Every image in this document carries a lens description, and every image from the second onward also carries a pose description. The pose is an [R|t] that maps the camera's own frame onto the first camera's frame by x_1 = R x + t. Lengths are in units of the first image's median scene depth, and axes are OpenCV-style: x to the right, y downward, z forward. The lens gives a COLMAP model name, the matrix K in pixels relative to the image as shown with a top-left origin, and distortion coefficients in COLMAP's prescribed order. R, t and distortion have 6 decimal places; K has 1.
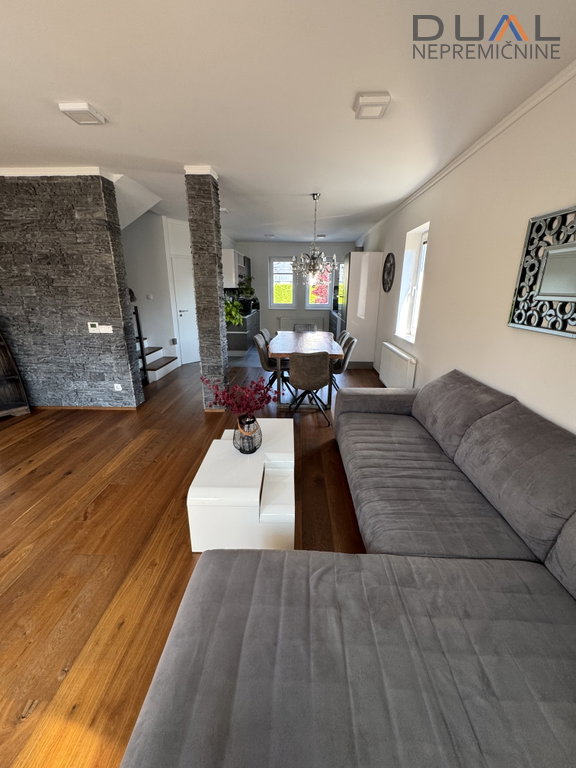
lens RADIAL K [[307.8, 0, 288.0], [0, 307.8, 384.0], [0, 0, 1]] dist [-0.003711, -0.000013]
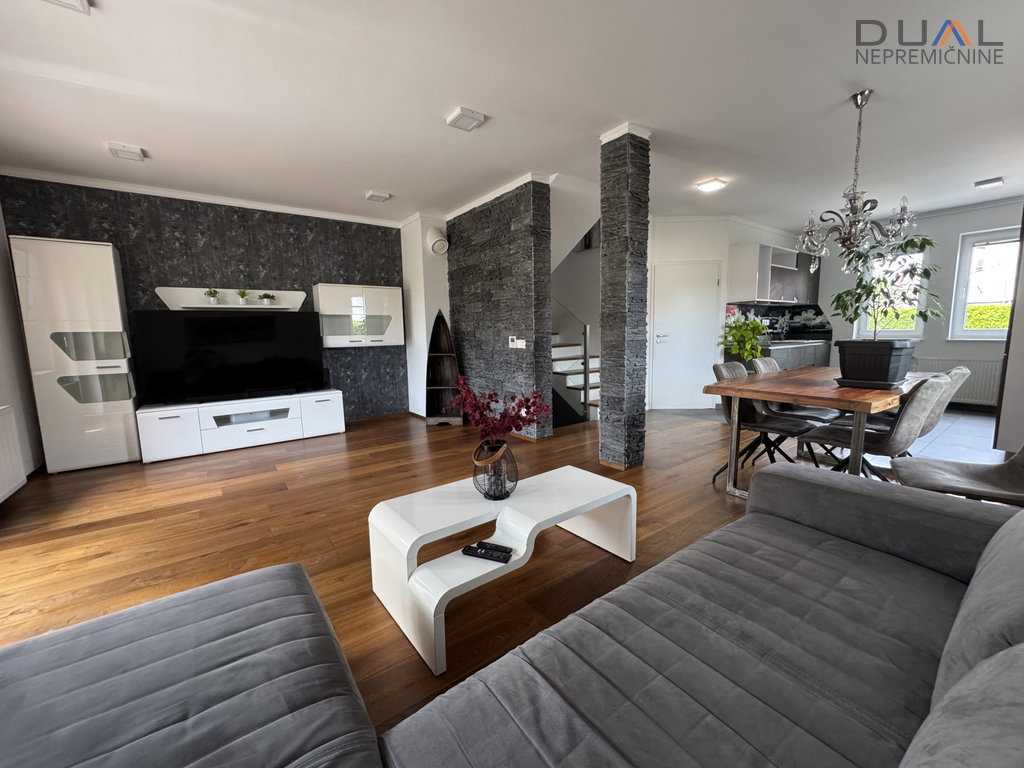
lens RADIAL K [[410.3, 0, 512.0], [0, 410.3, 384.0], [0, 0, 1]] dist [-0.003711, -0.000013]
pose [[0.621288, 0.078820, -0.779608, 0.320018], [-0.210465, 0.975154, -0.069134, 0.022616], [0.754788, 0.207032, 0.622440, 0.257403]]
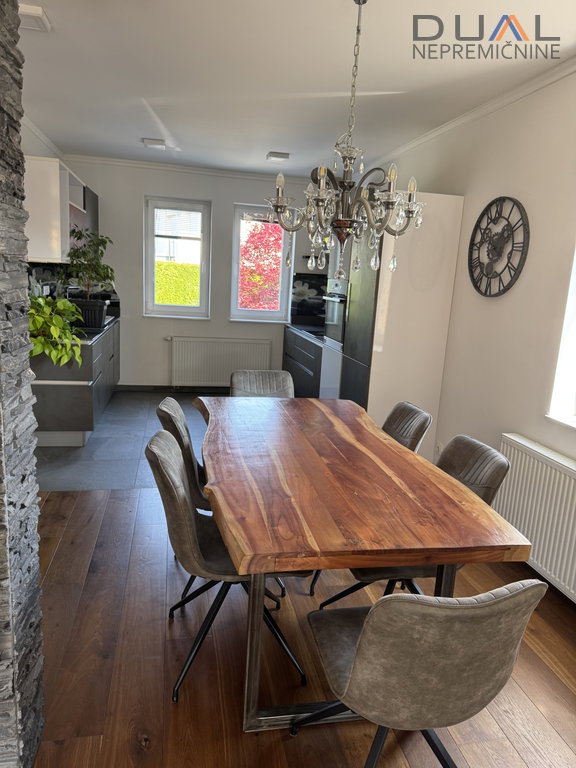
lens RADIAL K [[548.7, 0, 288.0], [0, 548.7, 384.0], [0, 0, 1]] dist [0.009067, -0.001656]
pose [[0.970455, 0.003108, 0.241261, -0.120328], [0.021202, 0.994951, -0.098101, -0.178302], [-0.240347, 0.100318, 0.965489, 0.571013]]
